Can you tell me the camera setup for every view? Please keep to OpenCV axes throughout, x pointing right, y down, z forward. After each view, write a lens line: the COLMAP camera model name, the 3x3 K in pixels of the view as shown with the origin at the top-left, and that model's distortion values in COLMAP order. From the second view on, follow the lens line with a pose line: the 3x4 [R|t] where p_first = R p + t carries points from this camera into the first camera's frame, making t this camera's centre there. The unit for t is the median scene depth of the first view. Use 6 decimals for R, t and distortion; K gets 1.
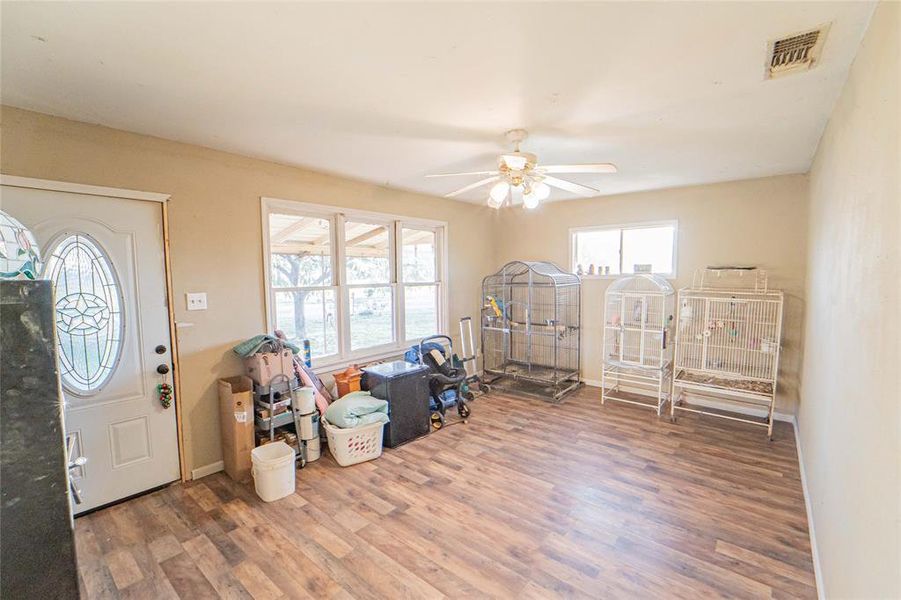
lens RADIAL K [[376.4, 0, 443.9], [0, 376.4, 306.3], [0, 0, 1]] dist [-0.018251, 0.000244]
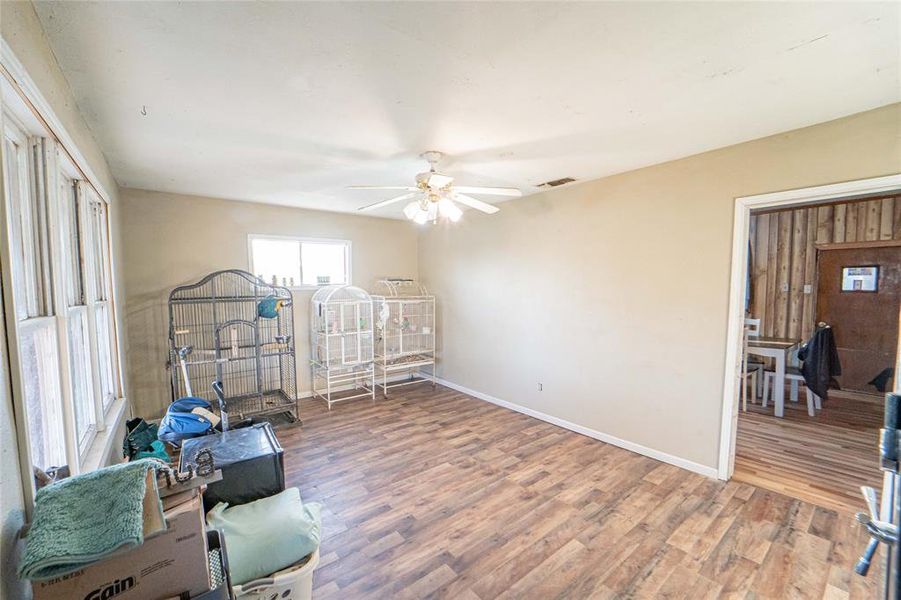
lens RADIAL K [[376.4, 0, 443.9], [0, 376.4, 306.3], [0, 0, 1]] dist [-0.018251, 0.000244]
pose [[0.208970, -0.059933, 0.976084, -0.619935], [0.092186, 0.994883, 0.041351, -0.046192], [-0.973567, 0.081340, 0.213425, 0.535279]]
